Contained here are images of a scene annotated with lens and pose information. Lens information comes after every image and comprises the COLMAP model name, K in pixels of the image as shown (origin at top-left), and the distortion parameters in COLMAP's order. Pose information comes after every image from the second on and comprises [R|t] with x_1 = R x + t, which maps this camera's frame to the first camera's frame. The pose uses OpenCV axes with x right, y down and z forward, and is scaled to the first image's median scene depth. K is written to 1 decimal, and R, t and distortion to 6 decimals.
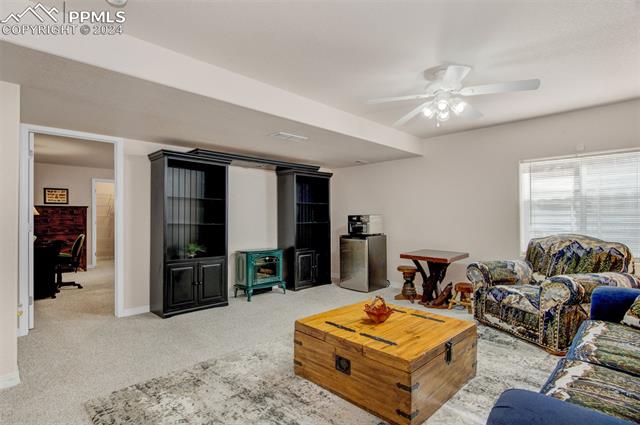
lens RADIAL K [[326.3, 0, 318.4], [0, 326.3, 215.6], [0, 0, 1]] dist [-0.001611, -0.000120]
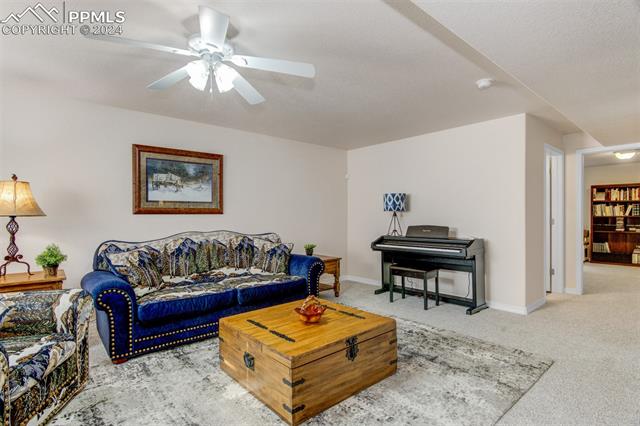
lens RADIAL K [[326.3, 0, 321.0], [0, 326.3, 213.8], [0, 0, 1]] dist [-0.001611, -0.000120]
pose [[-0.997746, 0.007342, 0.066707, 0.071815], [0.006456, 0.999888, -0.013489, 0.008268], [-0.066798, -0.013028, -0.997681, 1.643998]]
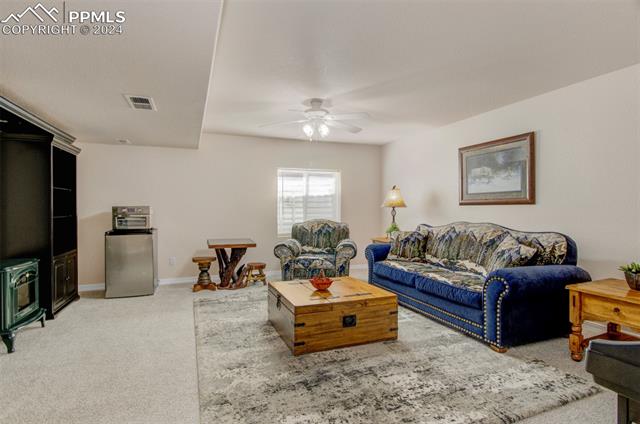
lens RADIAL K [[328.9, 0, 318.7], [0, 328.9, 209.7], [0, 0, 1]] dist [0.004217, 0.000841]
pose [[0.396382, -0.001608, 0.918084, -0.830345], [-0.004199, 0.999985, 0.003564, 0.004810], [-0.918076, -0.005267, 0.396369, 0.414832]]
